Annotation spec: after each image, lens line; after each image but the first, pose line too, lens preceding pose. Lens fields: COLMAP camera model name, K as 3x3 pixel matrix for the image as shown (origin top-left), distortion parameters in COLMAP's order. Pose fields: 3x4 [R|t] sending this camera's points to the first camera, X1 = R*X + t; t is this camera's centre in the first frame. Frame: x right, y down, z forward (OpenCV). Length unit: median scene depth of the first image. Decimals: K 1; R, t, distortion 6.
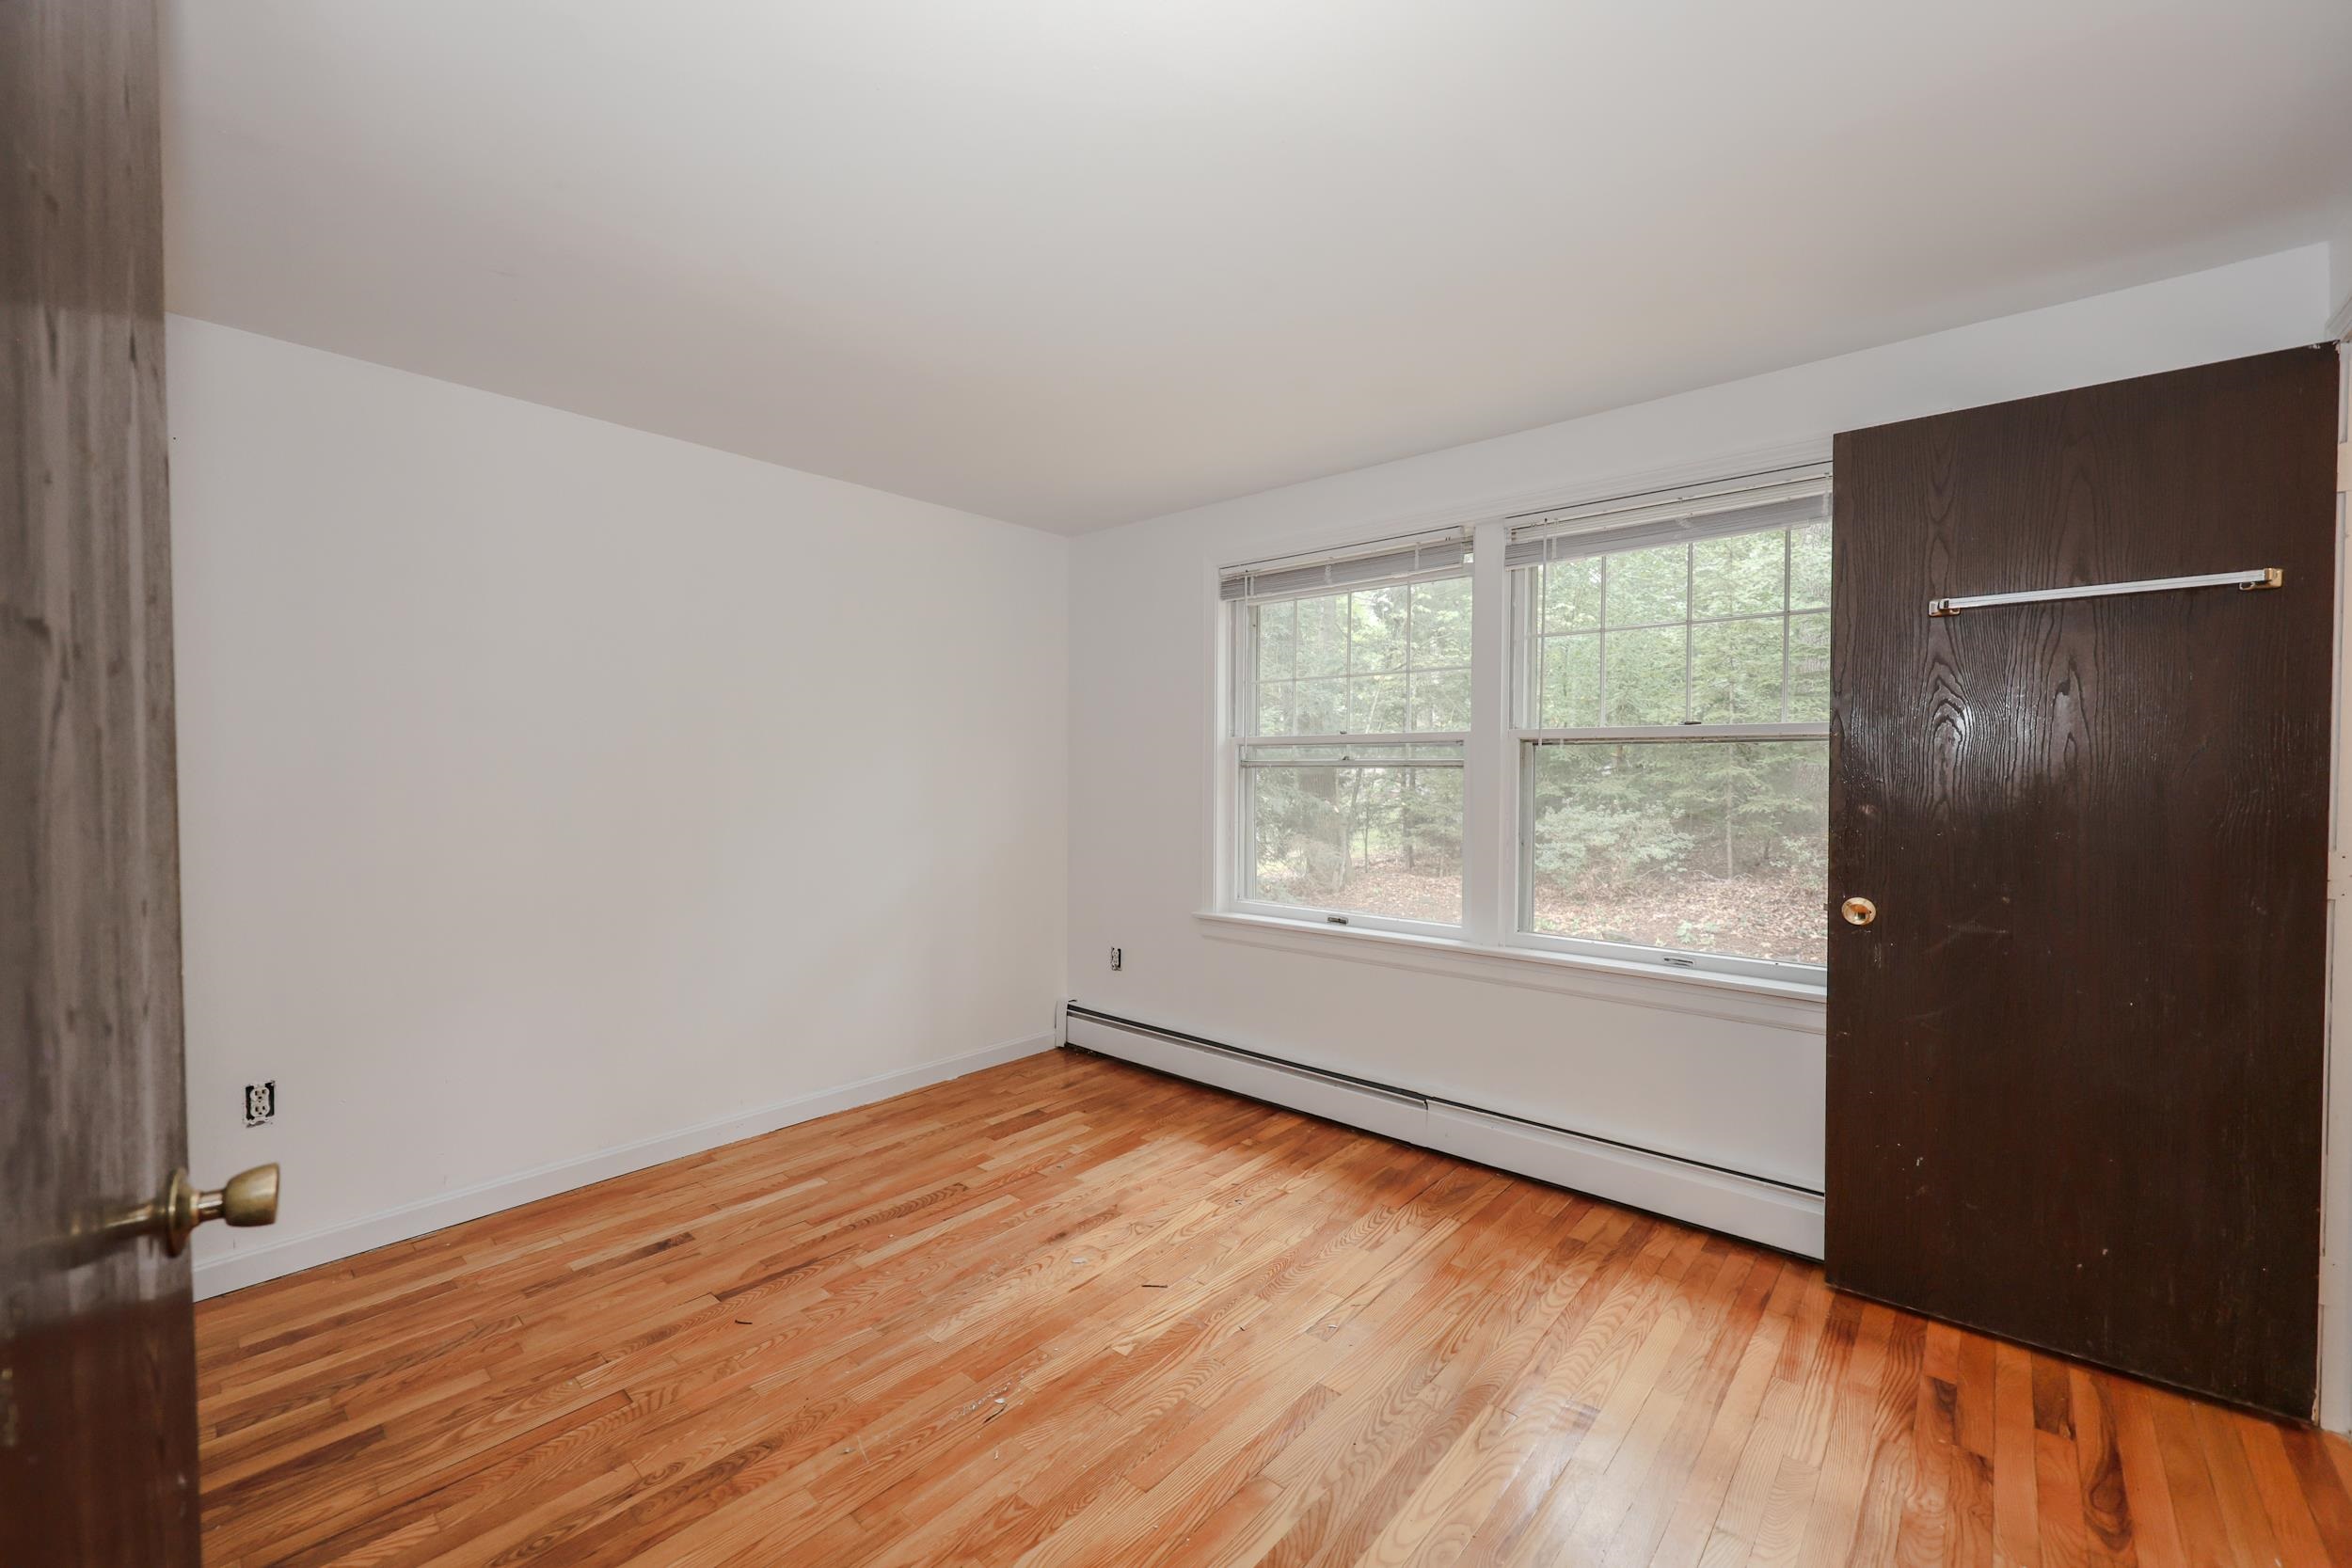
lens RADIAL K [[962.6, 0, 1177.0], [0, 962.6, 791.5], [0, 0, 1]] dist [0.001880, 0.000030]
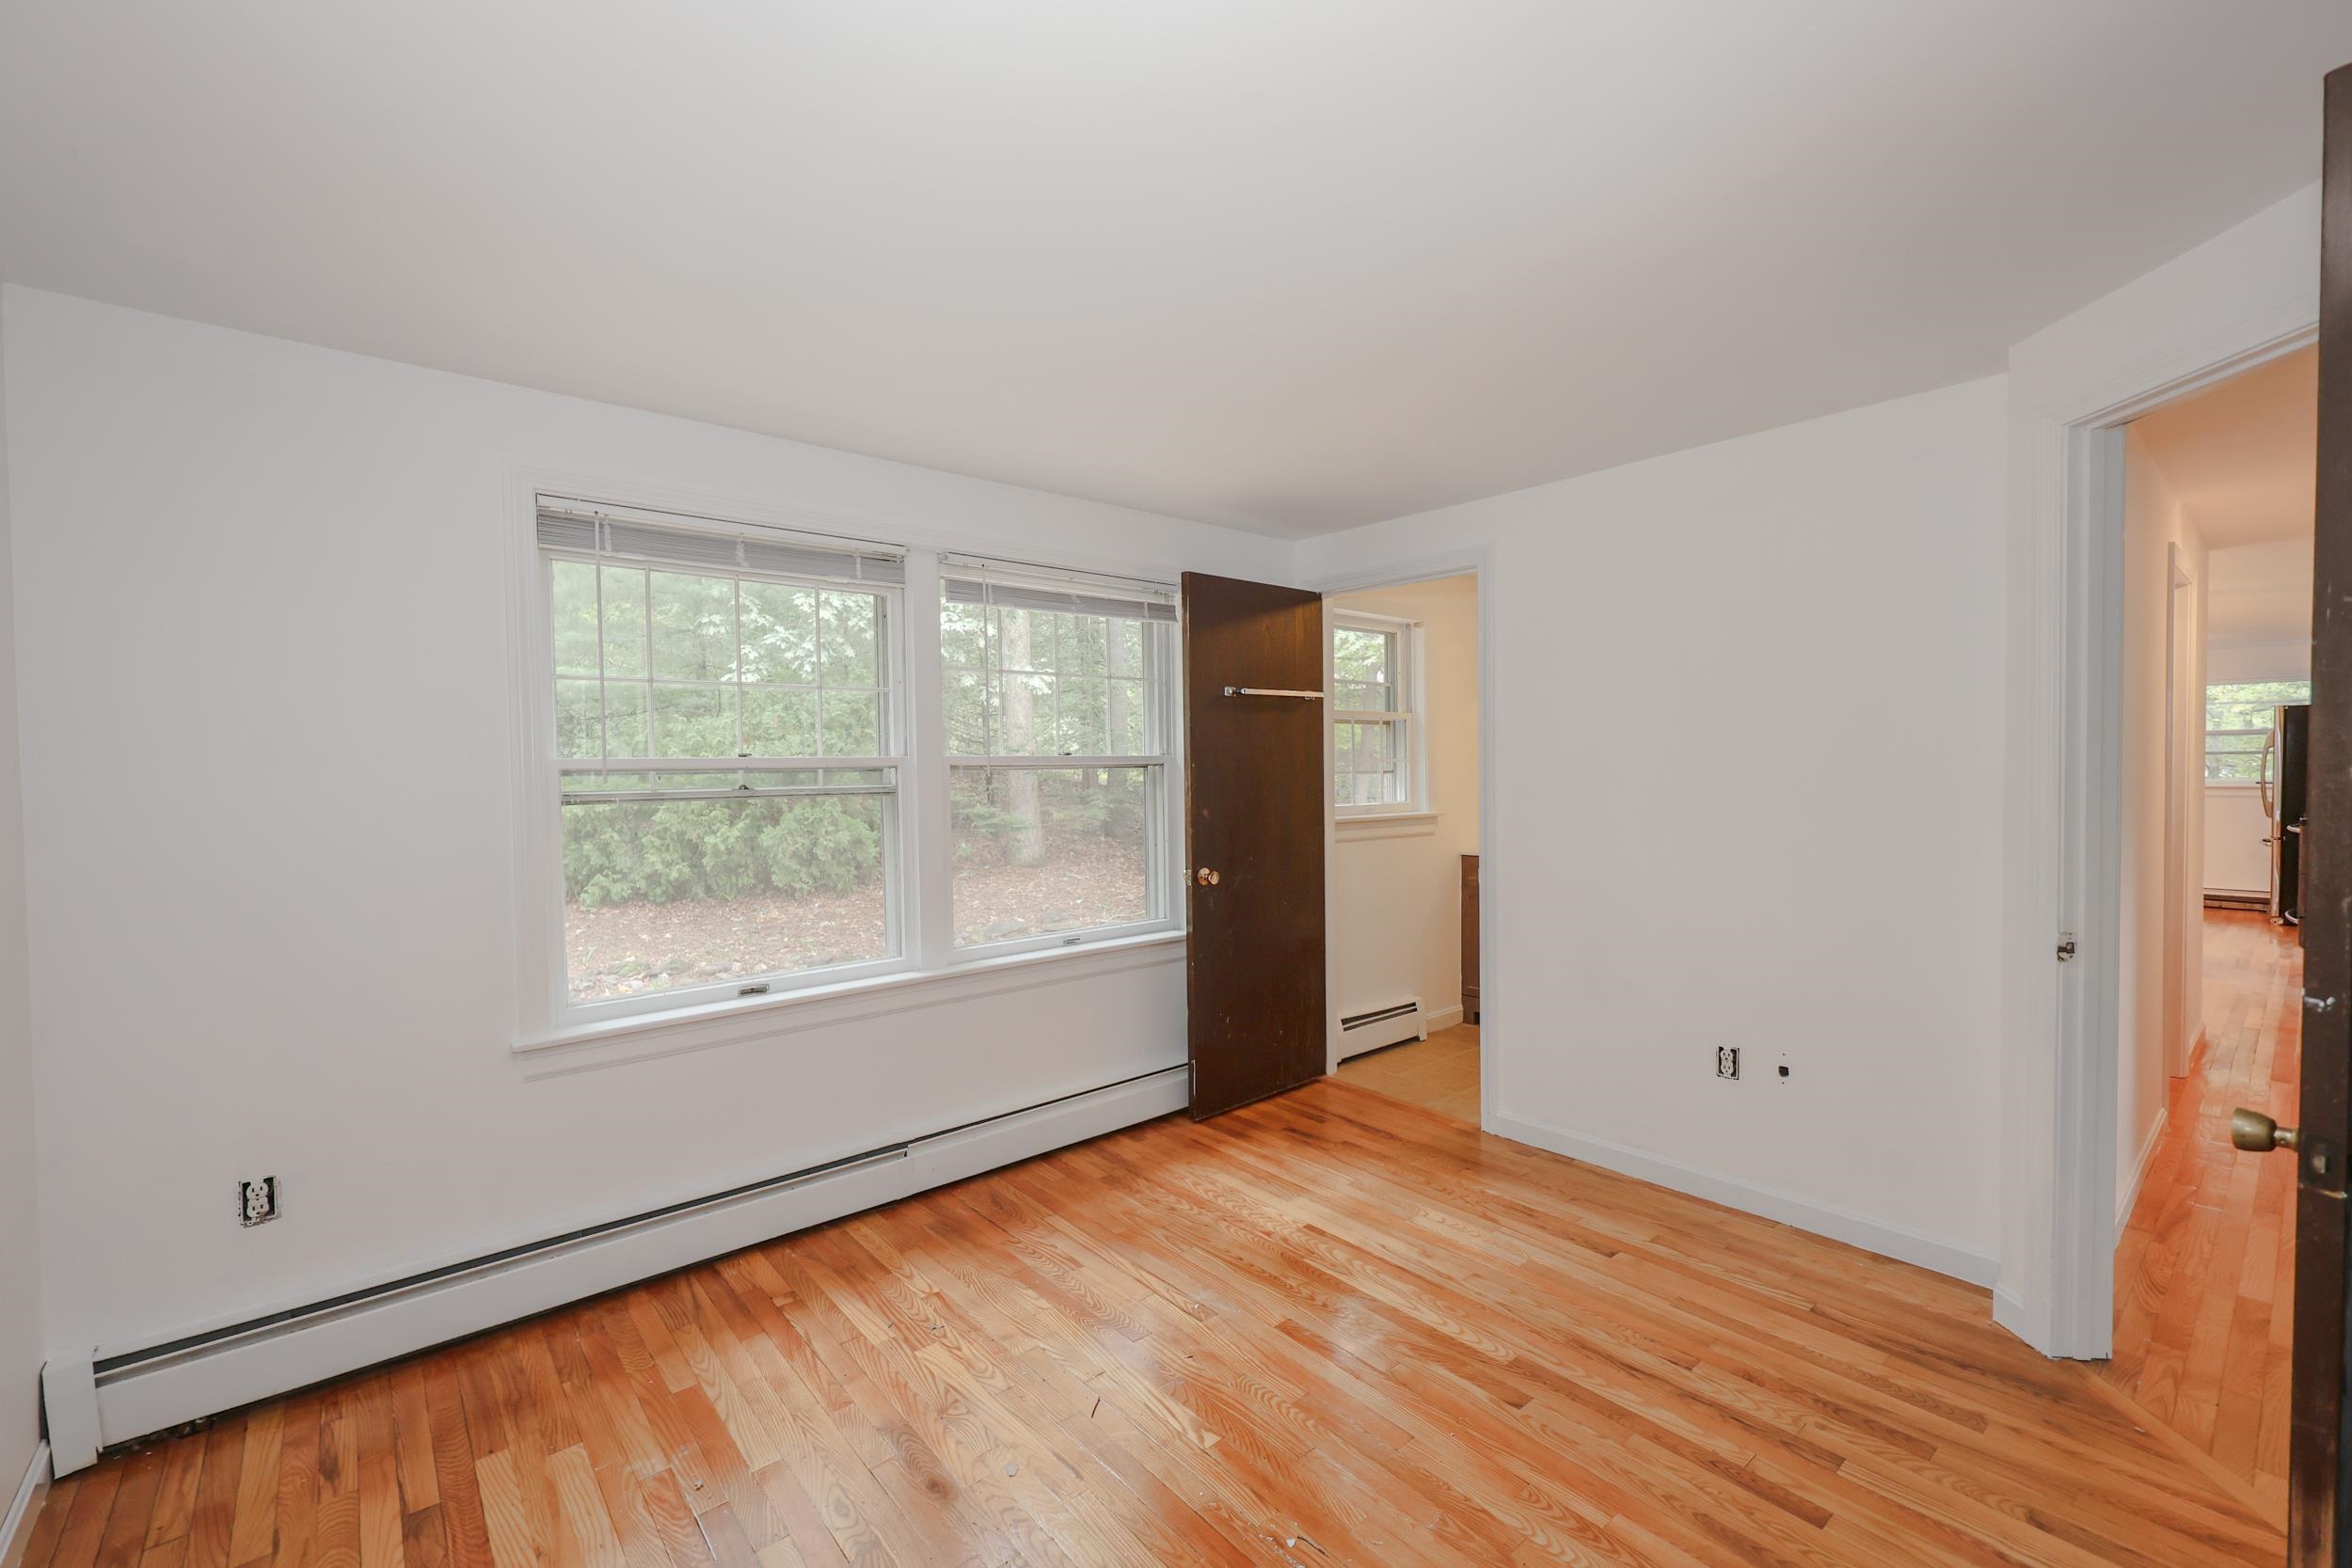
lens RADIAL K [[960.9, 0, 1202.8], [0, 960.9, 789.8], [0, 0, 1]] dist [0.000242, -0.000020]
pose [[0.132373, -0.028998, 0.990776, -0.748874], [0.036604, 0.999033, 0.024349, -0.049990], [-0.990524, 0.033043, 0.133306, 0.683208]]
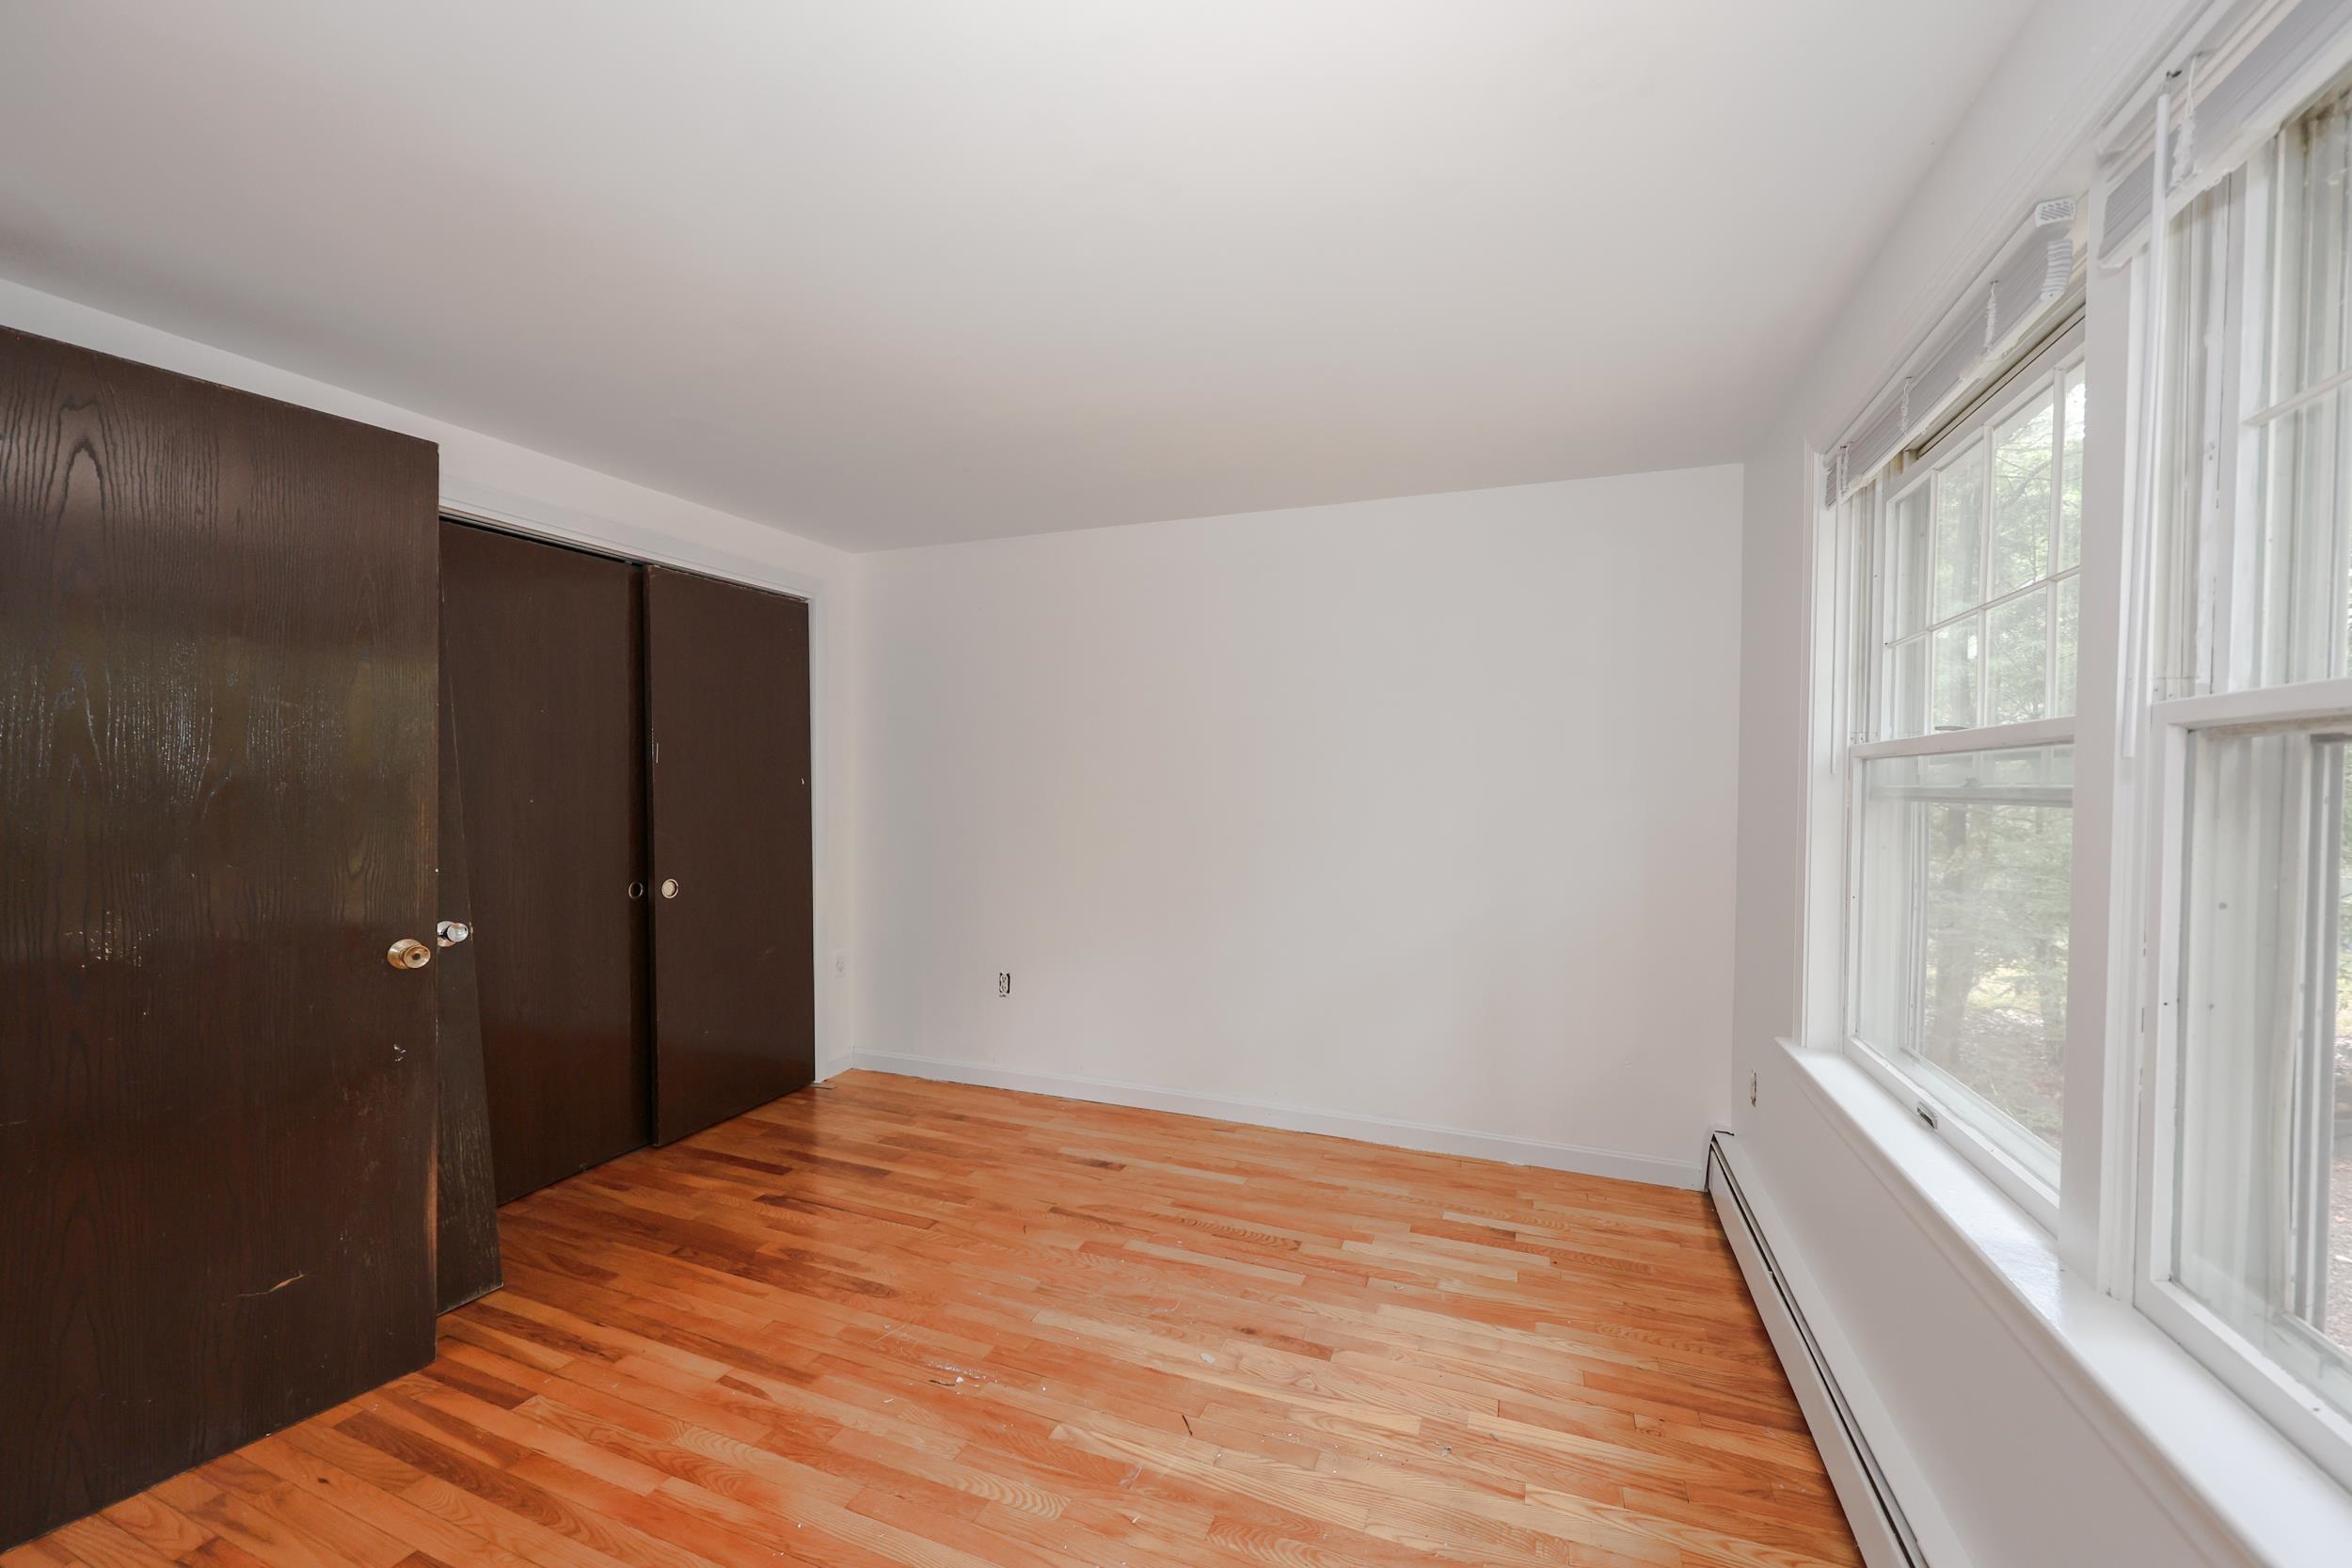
lens RADIAL K [[962.6, 0, 1177.0], [0, 962.6, 791.5], [0, 0, 1]] dist [0.001880, 0.000030]
pose [[0.325130, 0.012715, -0.945584, 0.665789], [-0.030561, 0.999529, 0.002932, -0.030526], [0.945175, 0.027945, 0.325365, 0.624414]]
